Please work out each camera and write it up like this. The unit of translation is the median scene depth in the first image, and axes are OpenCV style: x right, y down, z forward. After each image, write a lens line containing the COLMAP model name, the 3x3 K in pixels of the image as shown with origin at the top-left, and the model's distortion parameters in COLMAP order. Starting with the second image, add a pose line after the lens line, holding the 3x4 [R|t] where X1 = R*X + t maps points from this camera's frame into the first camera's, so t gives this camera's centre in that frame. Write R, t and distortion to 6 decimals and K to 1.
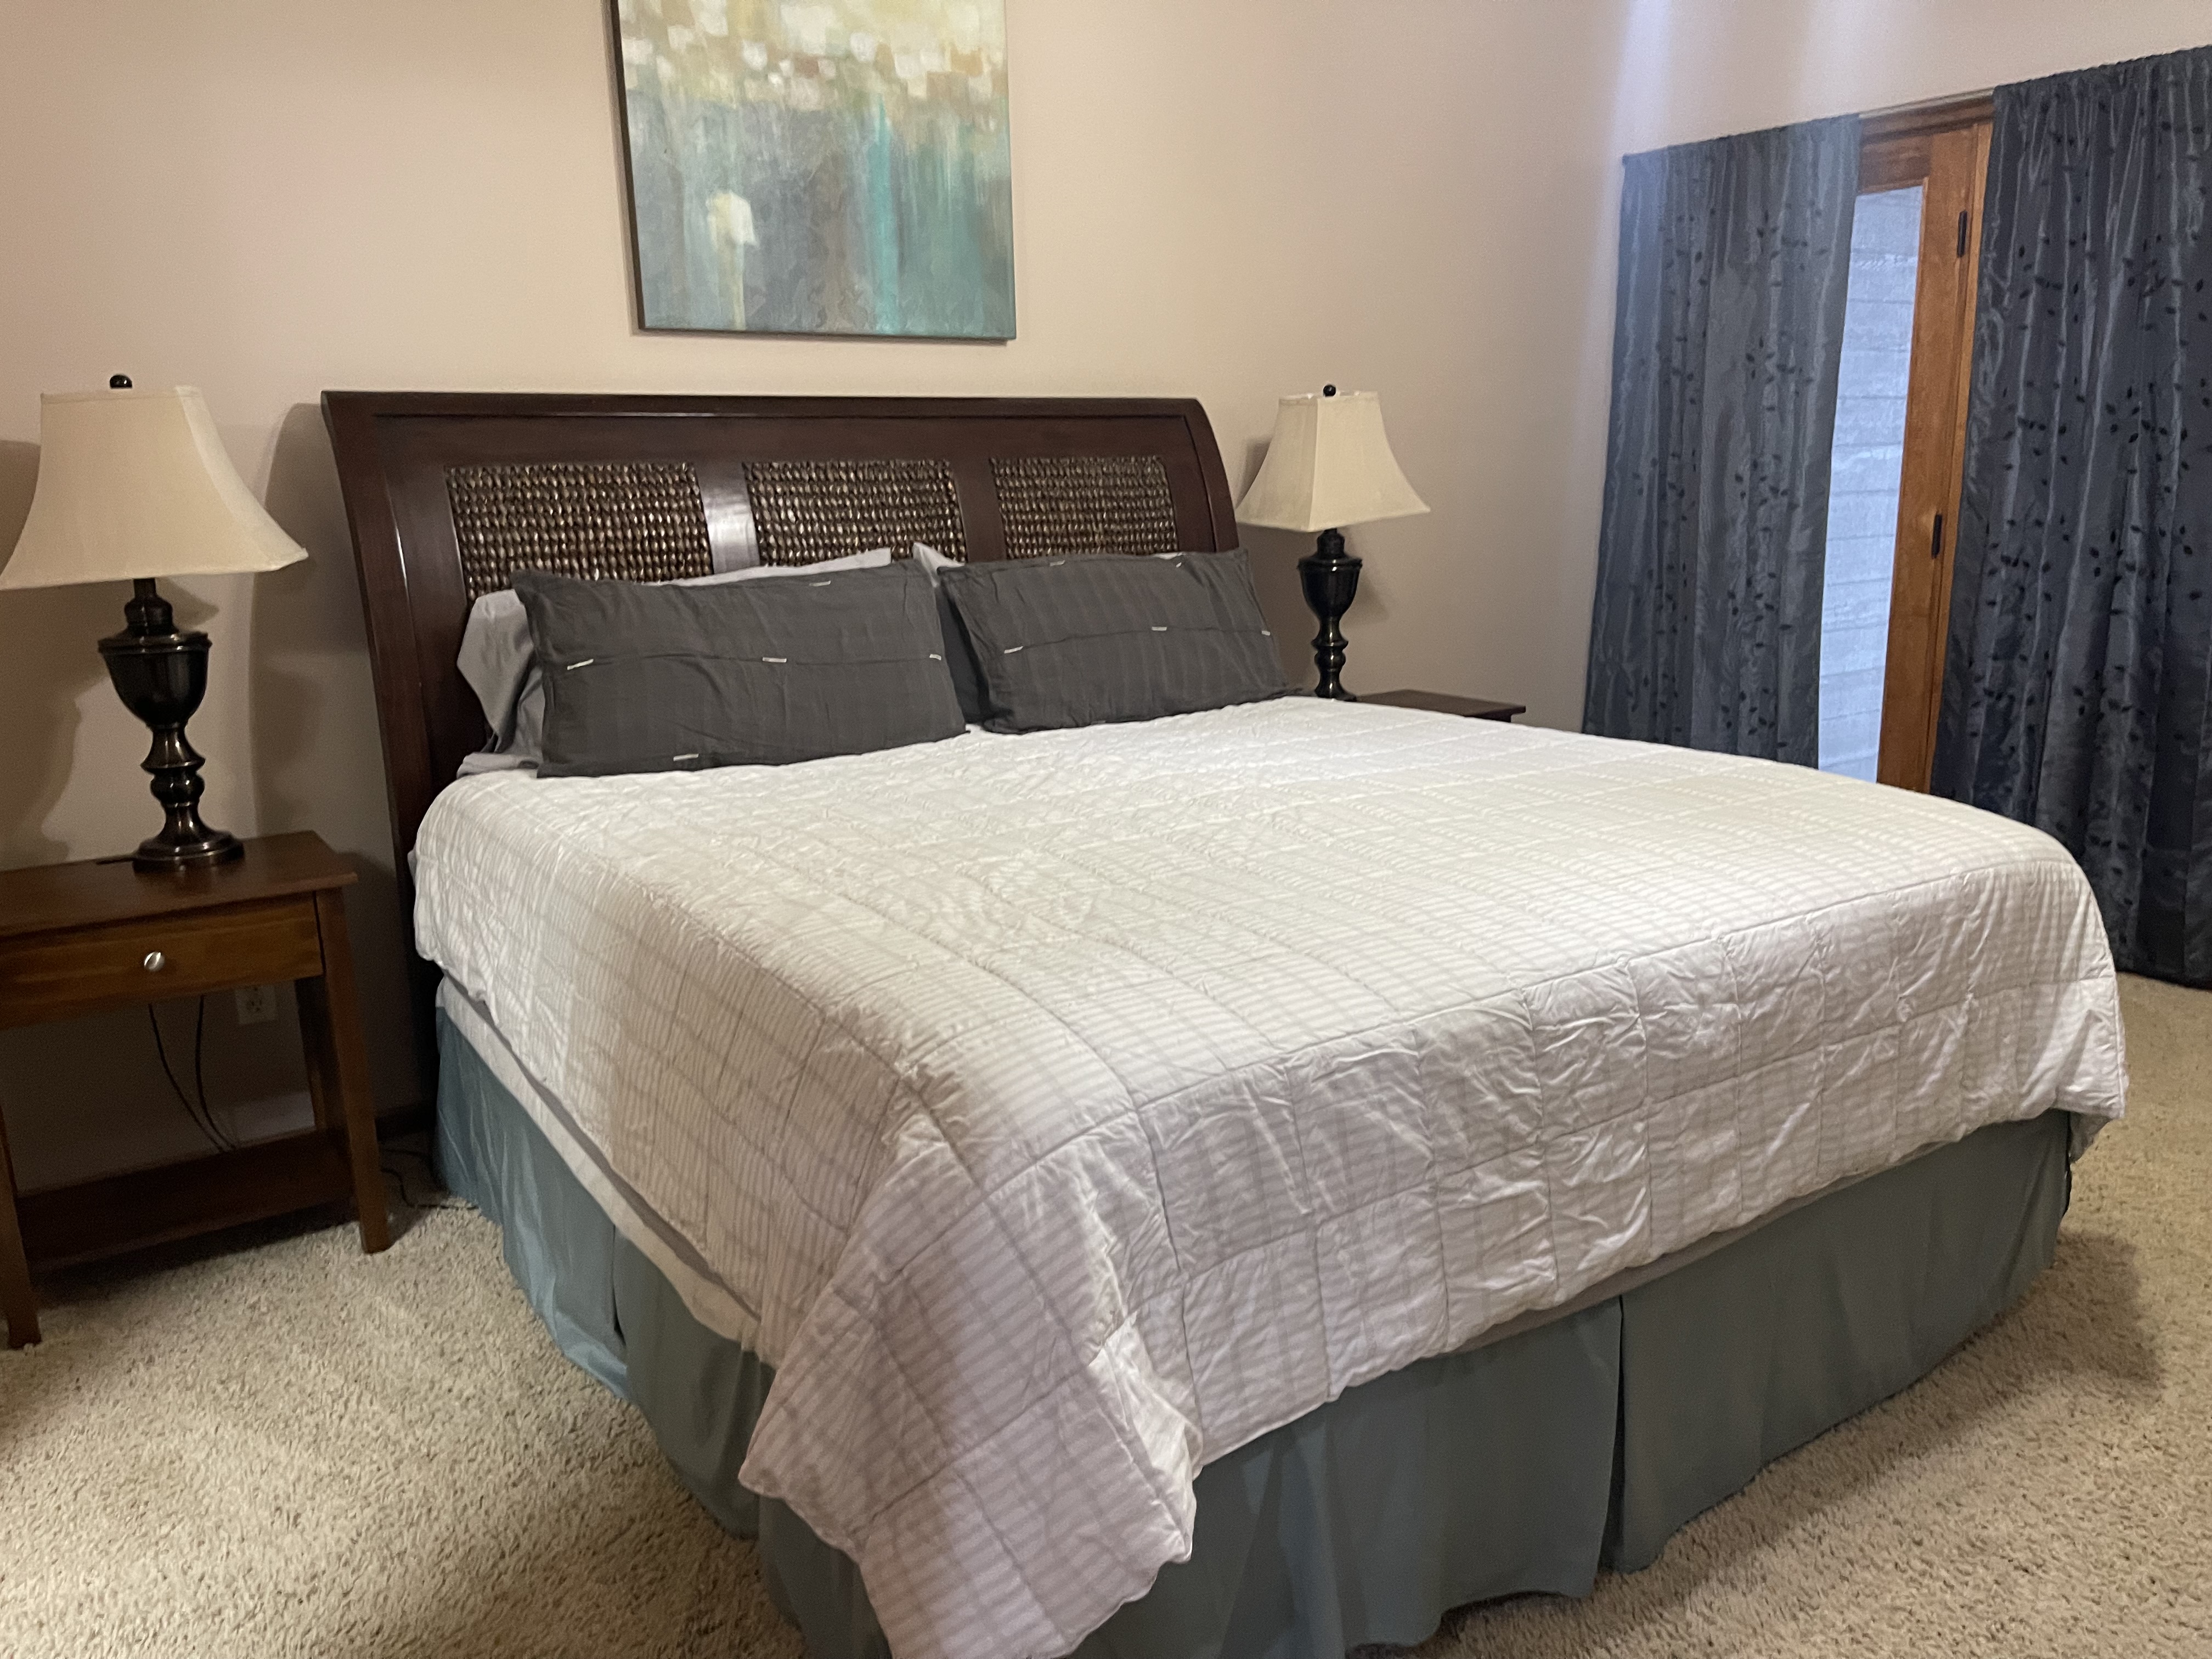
lens RADIAL K [[1664.9, 0, 1104.0], [0, 1664.9, 831.7], [0, 0, 1]] dist [0.056991, -0.082152]
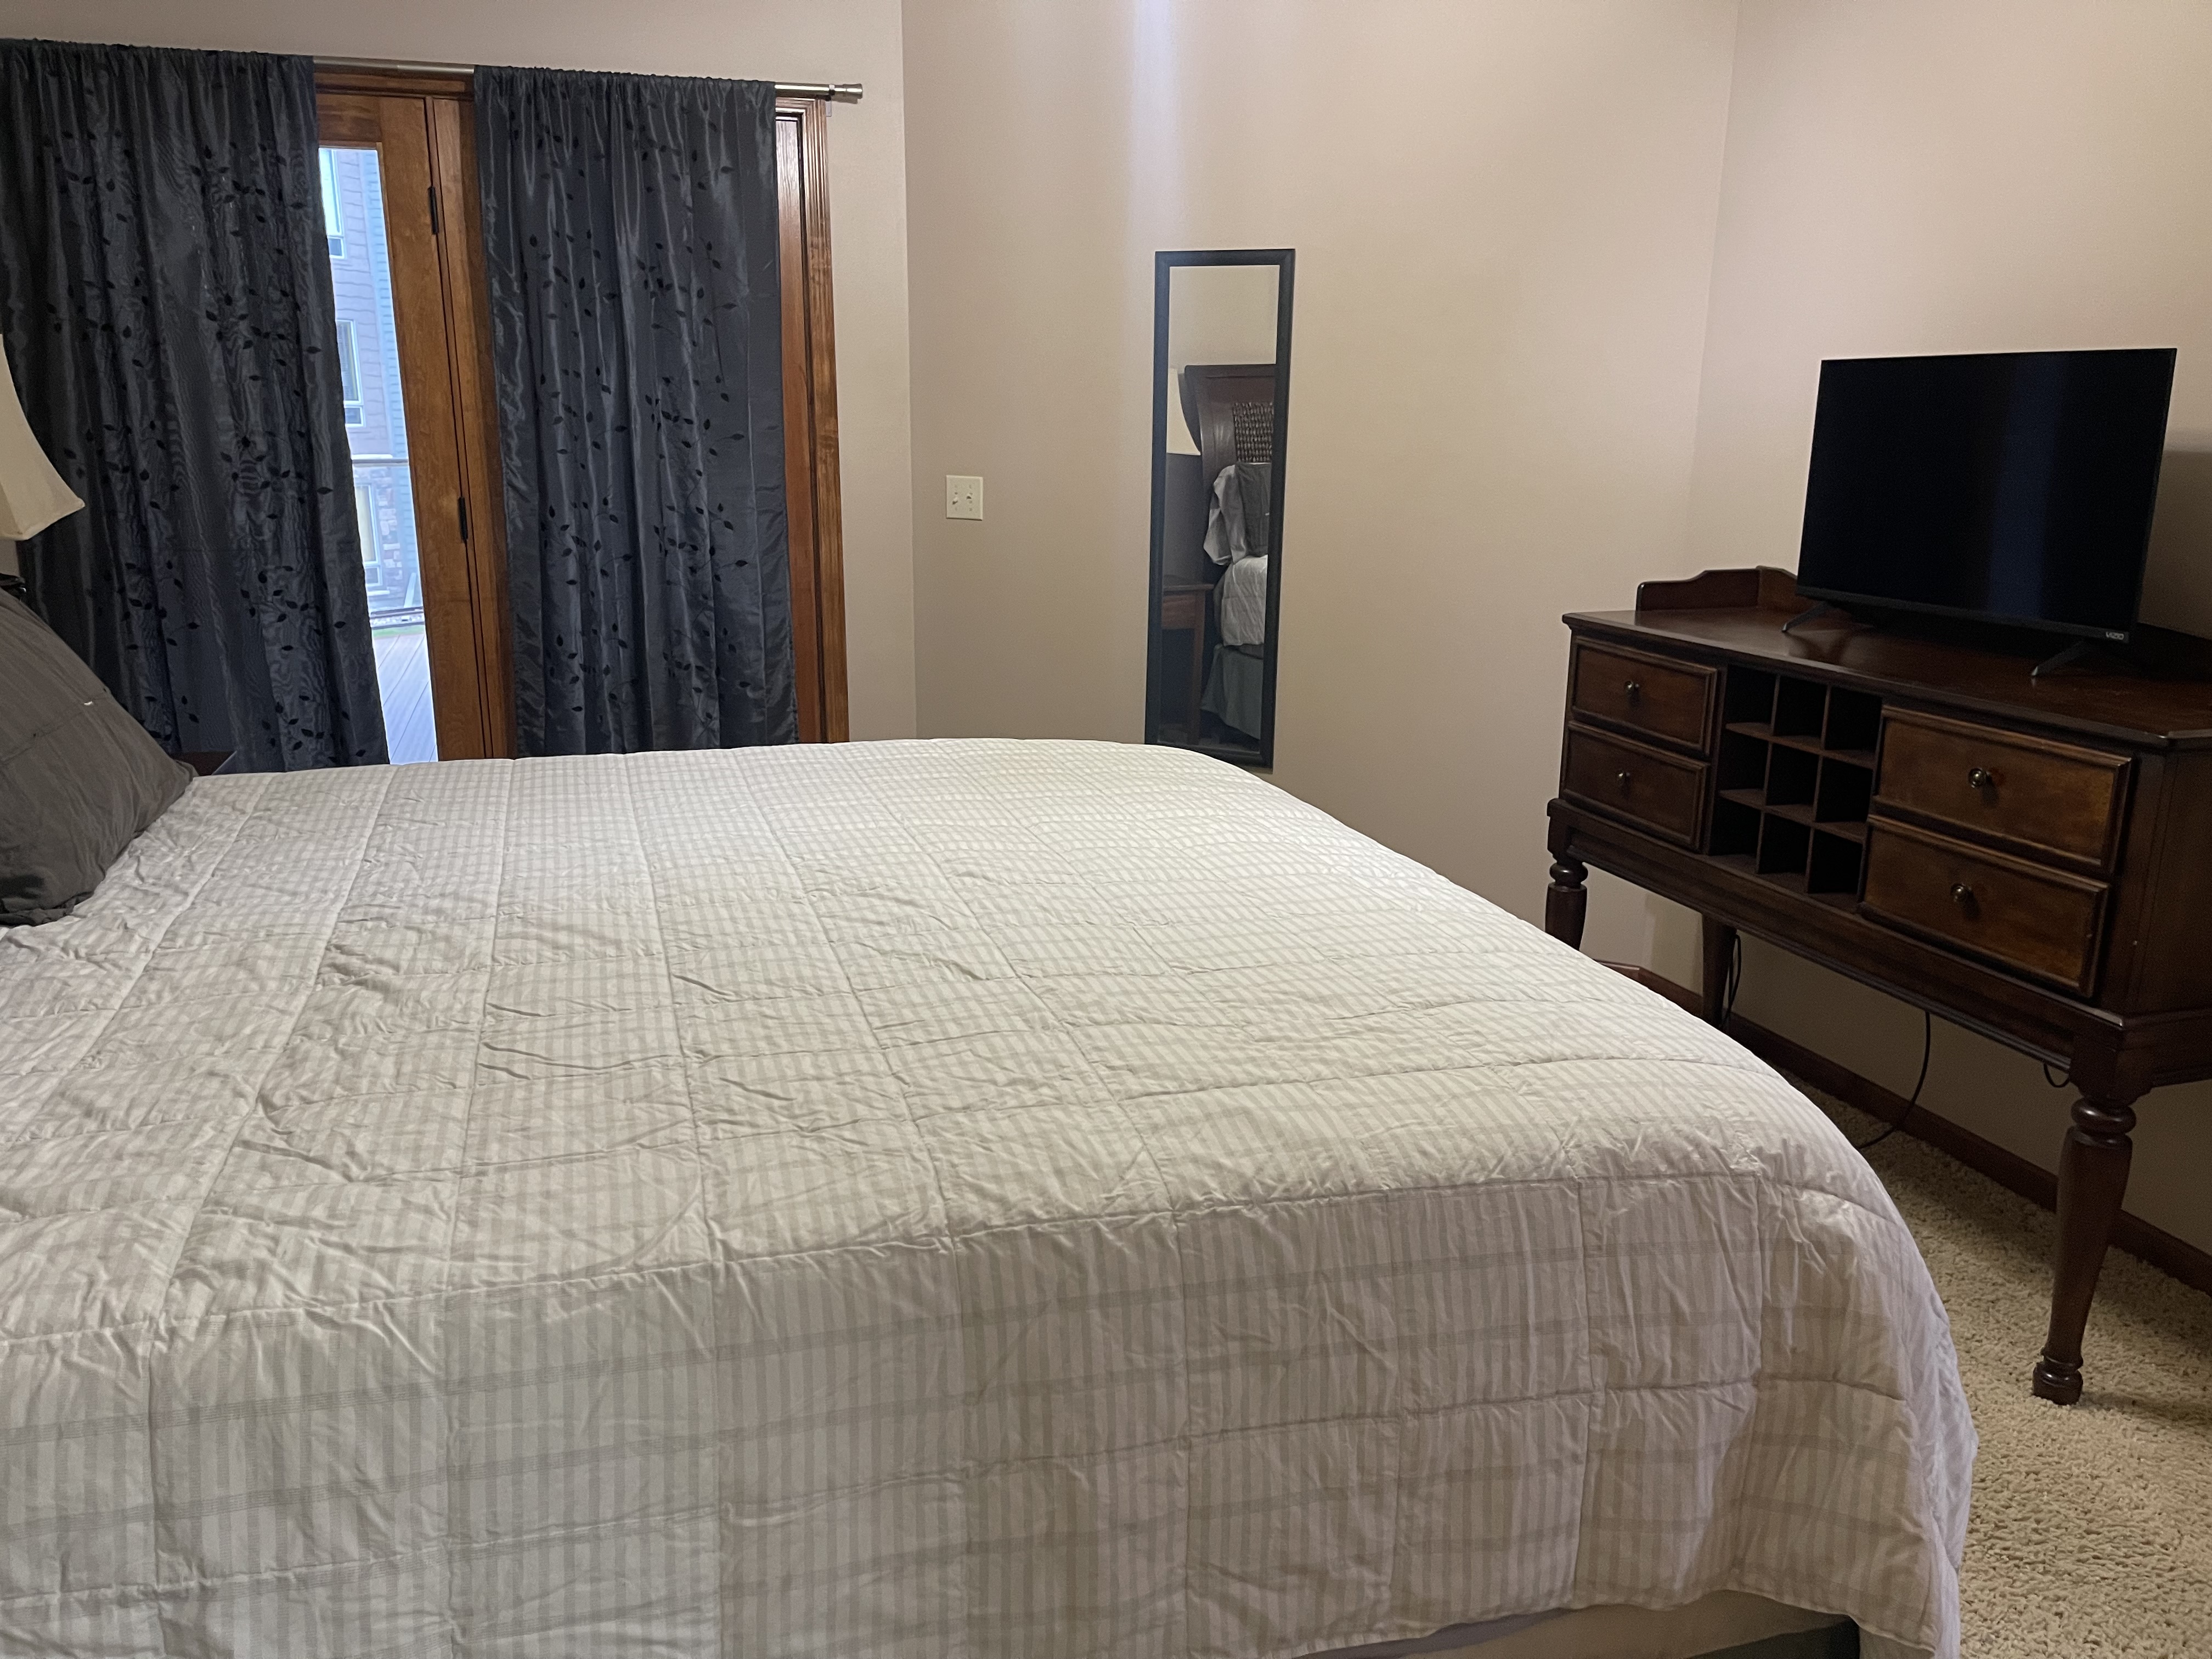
lens RADIAL K [[1664.9, 0, 1100.8], [0, 1664.9, 836.7], [0, 0, 1]] dist [0.056991, -0.082152]
pose [[0.303415, -0.210069, 0.929414, -0.393789], [0.189376, 0.969232, 0.157246, -0.089504], [-0.933850, 0.128299, 0.333861, 0.390835]]
